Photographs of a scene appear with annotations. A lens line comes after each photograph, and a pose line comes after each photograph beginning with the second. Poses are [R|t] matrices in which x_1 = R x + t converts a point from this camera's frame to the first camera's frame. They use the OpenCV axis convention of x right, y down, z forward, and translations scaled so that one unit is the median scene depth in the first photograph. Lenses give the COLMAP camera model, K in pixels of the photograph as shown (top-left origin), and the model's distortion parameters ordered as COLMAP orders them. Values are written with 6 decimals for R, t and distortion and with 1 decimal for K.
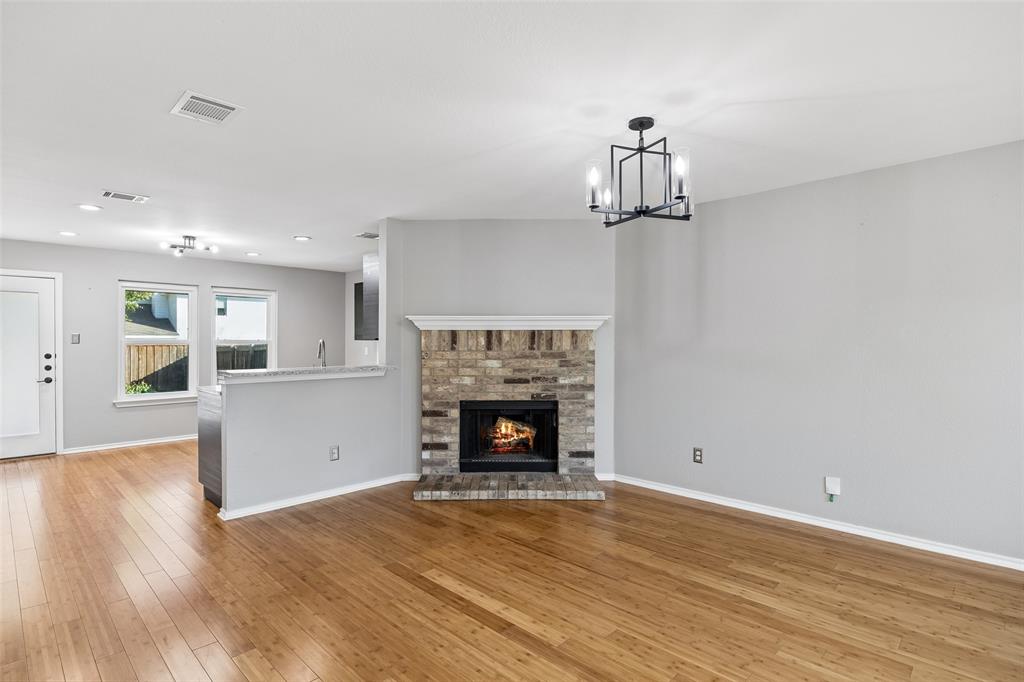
lens RADIAL K [[504.2, 0, 511.9], [0, 504.2, 343.5], [0, 0, 1]] dist [-0.005891, 0.000181]
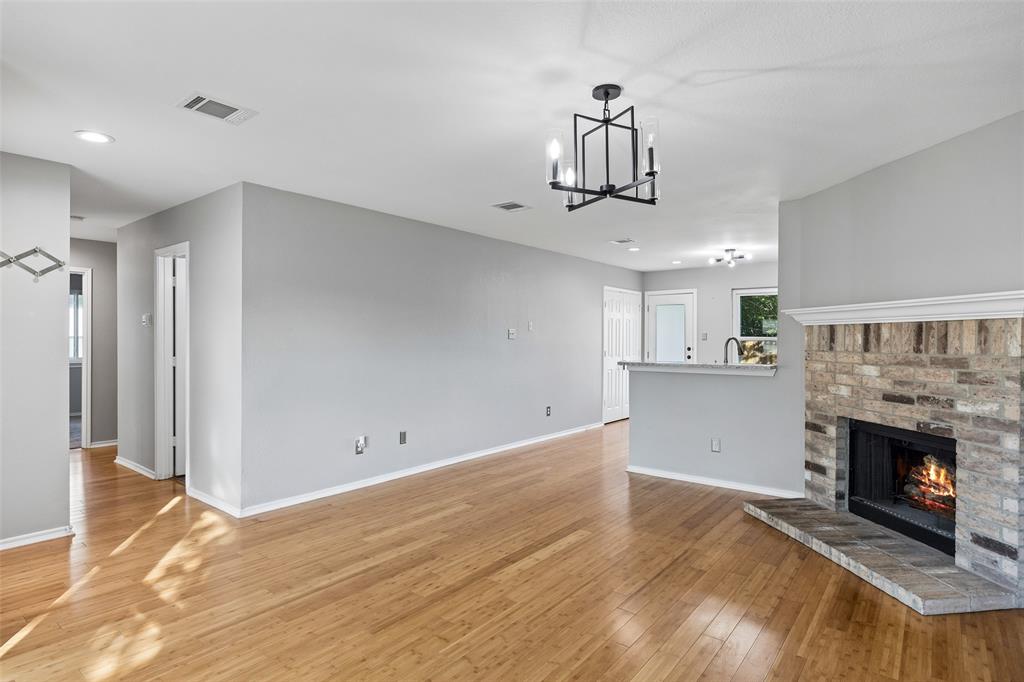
lens RADIAL K [[546.4, 0, 511.8], [0, 546.4, 339.7], [0, 0, 1]] dist [-0.004907, 0.000479]
pose [[0.115856, 0.003917, -0.993258, 0.666860], [-0.006164, 0.999976, 0.003225, -0.003019], [0.993247, 0.005749, 0.115877, 0.408281]]
